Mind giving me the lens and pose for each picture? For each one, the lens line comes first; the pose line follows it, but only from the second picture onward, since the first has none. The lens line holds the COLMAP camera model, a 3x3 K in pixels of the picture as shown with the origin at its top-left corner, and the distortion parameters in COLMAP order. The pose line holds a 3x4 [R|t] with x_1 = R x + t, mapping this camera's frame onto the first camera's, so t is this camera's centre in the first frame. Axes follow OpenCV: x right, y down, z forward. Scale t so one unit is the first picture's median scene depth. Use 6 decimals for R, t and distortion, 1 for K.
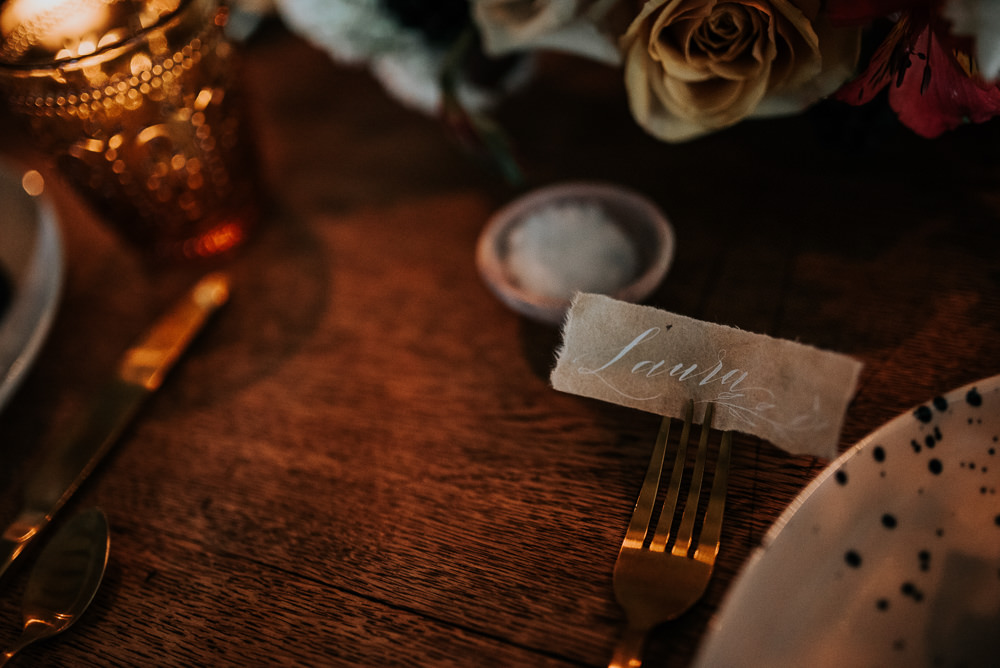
lens RADIAL K [[977.6, 0, 500.0], [0, 977.6, 334.0], [0, 0, 1]] dist [-0.068817, 0.080009]
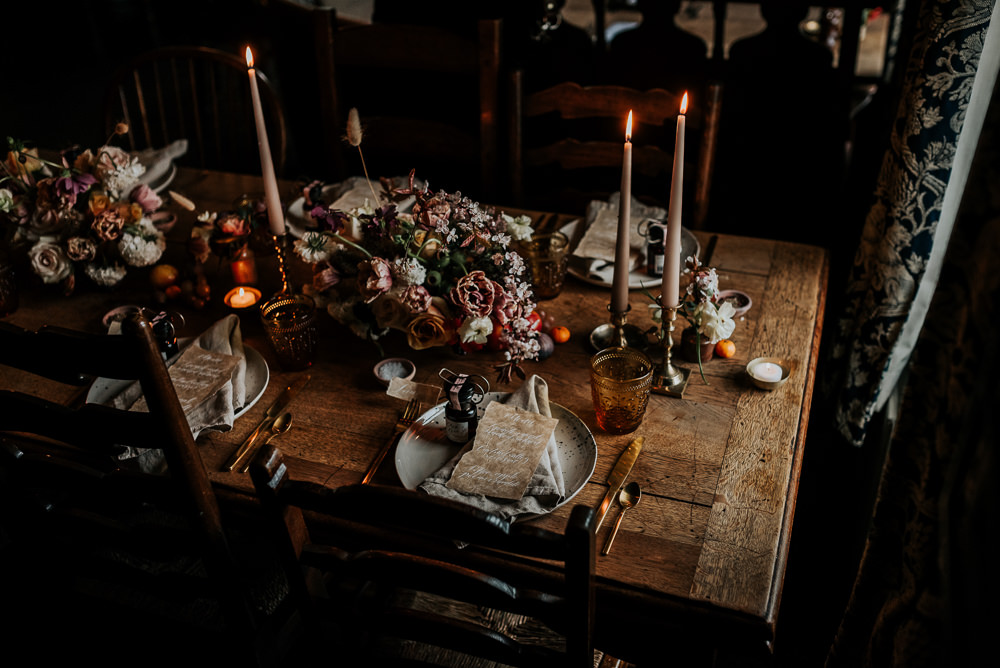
lens RADIAL K [[977.6, 0, 500.0], [0, 977.6, 334.0], [0, 0, 1]] dist [-0.068817, 0.080009]
pose [[0.988229, 0.084733, 0.127369, -0.033490], [-0.053283, 0.971107, -0.232621, 0.837338], [-0.143400, 0.223096, 0.964191, -3.772117]]
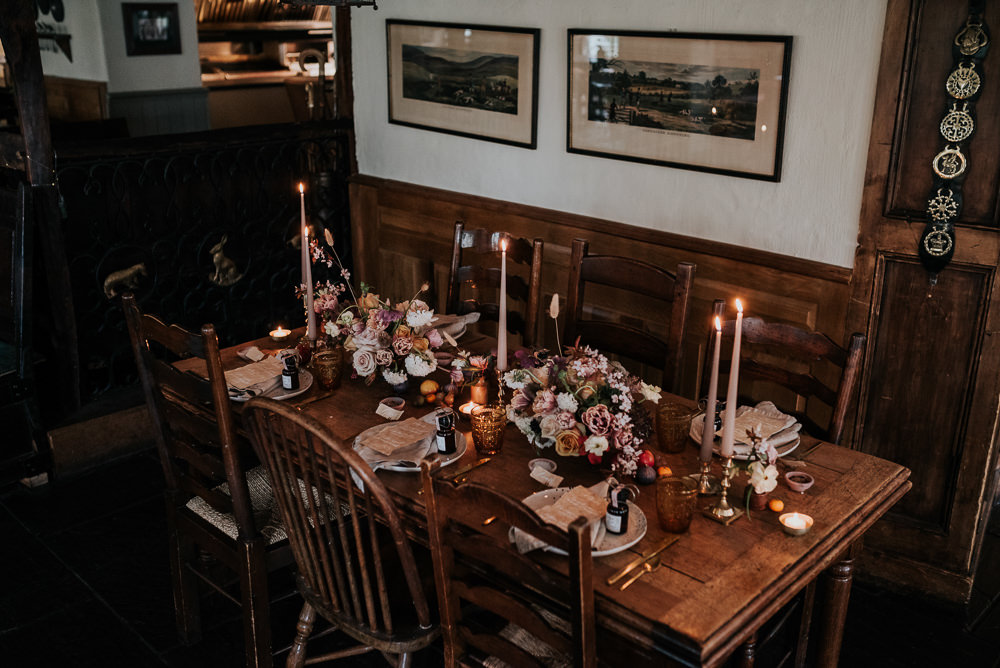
lens RADIAL K [[977.6, 0, 500.0], [0, 977.6, 334.0], [0, 0, 1]] dist [-0.068817, 0.080009]
pose [[0.925652, 0.280170, -0.254311, 1.363462], [-0.363571, 0.844756, -0.392688, 2.049163], [0.104811, 0.455952, 0.883811, -5.839766]]
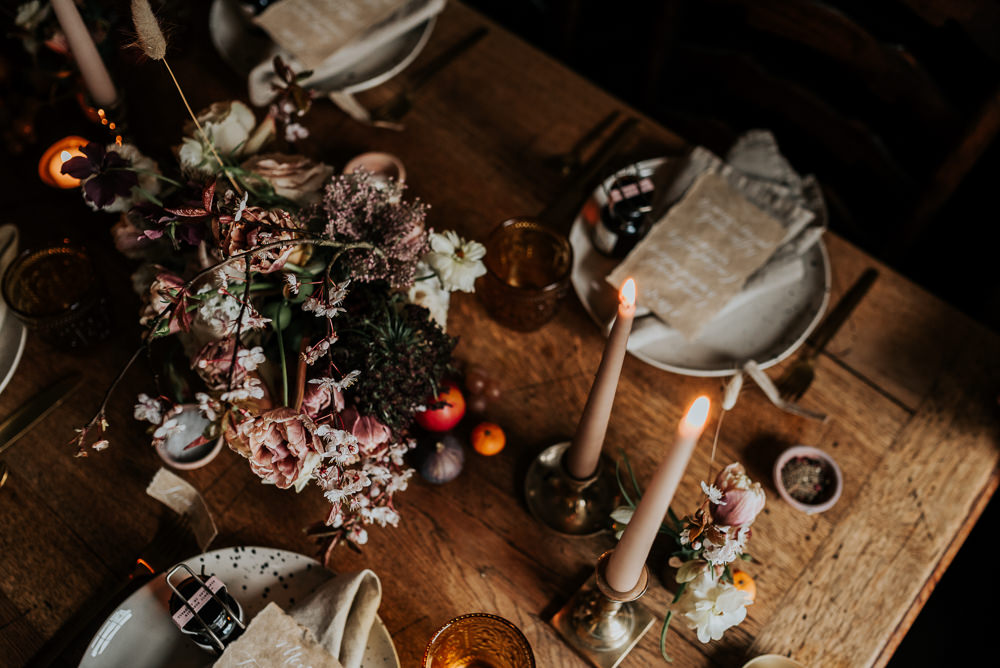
lens RADIAL K [[977.6, 0, 500.0], [0, 977.6, 334.0], [0, 0, 1]] dist [-0.068817, 0.080009]
pose [[0.935031, 0.353722, 0.024461, 0.789022], [-0.348449, 0.903948, 0.247916, -1.441425], [0.065582, -0.240332, 0.968473, -1.660764]]
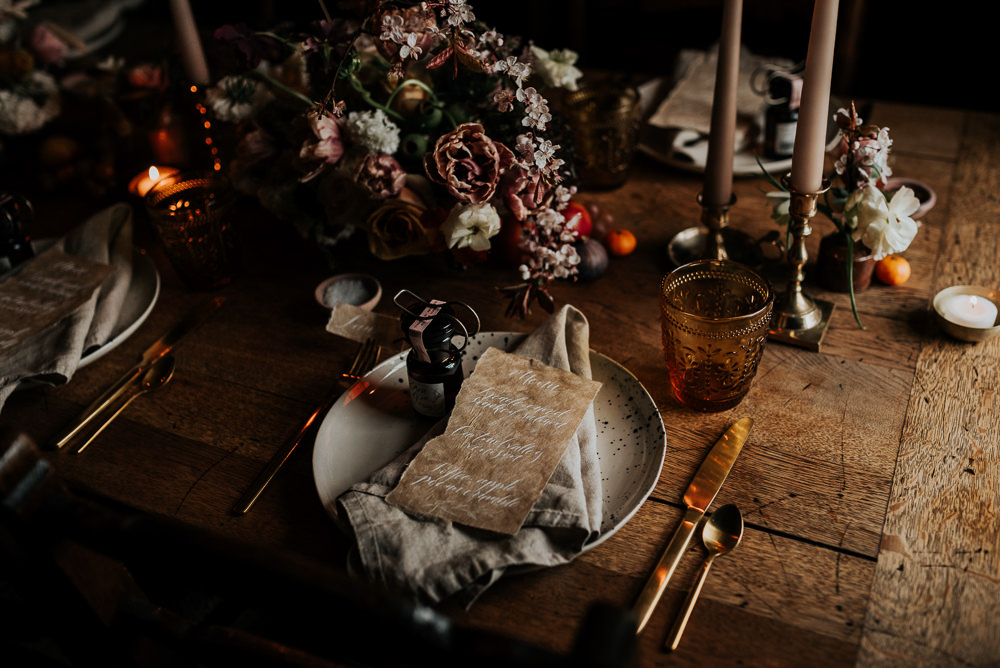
lens RADIAL K [[977.6, 0, 500.0], [0, 977.6, 334.0], [0, 0, 1]] dist [-0.068817, 0.080009]
pose [[0.994020, 0.103649, 0.034379, 0.465144], [-0.097061, 0.982848, -0.156807, 0.464820], [-0.050043, 0.152533, 0.987031, -1.955760]]
